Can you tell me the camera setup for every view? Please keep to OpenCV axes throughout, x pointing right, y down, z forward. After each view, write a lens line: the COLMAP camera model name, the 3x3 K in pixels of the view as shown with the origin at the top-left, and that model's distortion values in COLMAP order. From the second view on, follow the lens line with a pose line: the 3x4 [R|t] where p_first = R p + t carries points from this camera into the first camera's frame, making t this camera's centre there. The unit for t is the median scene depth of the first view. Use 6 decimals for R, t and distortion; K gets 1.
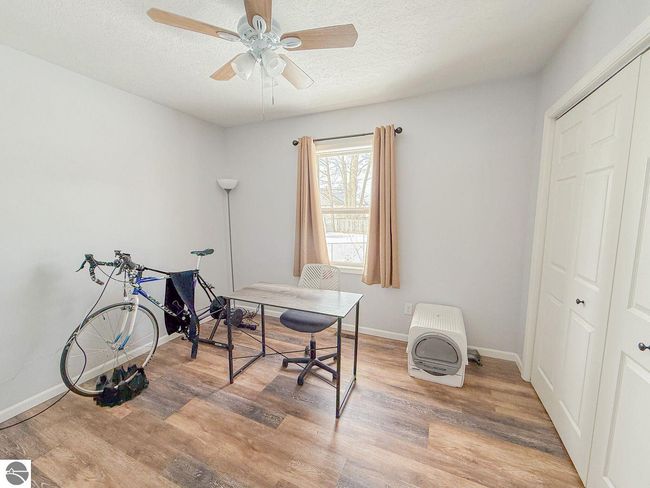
lens RADIAL K [[262.8, 0, 325.0], [0, 262.8, 244.0], [0, 0, 1]] dist [-0.000539, -0.000247]
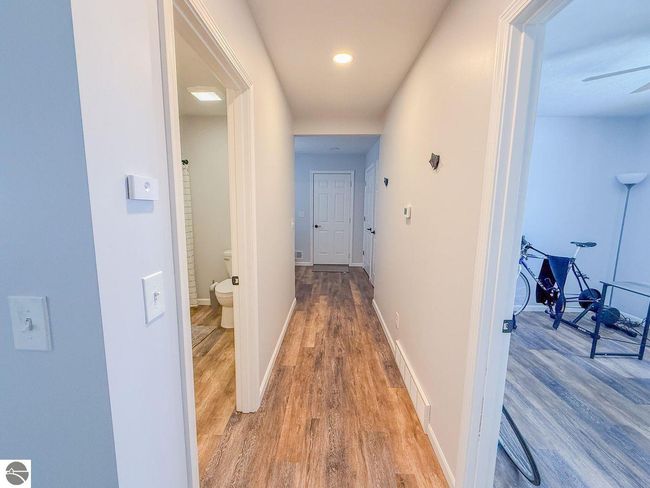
lens RADIAL K [[262.8, 0, 325.0], [0, 262.8, 244.0], [0, 0, 1]] dist [-0.000539, -0.000247]
pose [[0.362776, 0.140012, -0.921298, 0.173491], [-0.126611, 0.986886, 0.100125, 0.061034], [0.923235, 0.080323, 0.375746, -0.454223]]
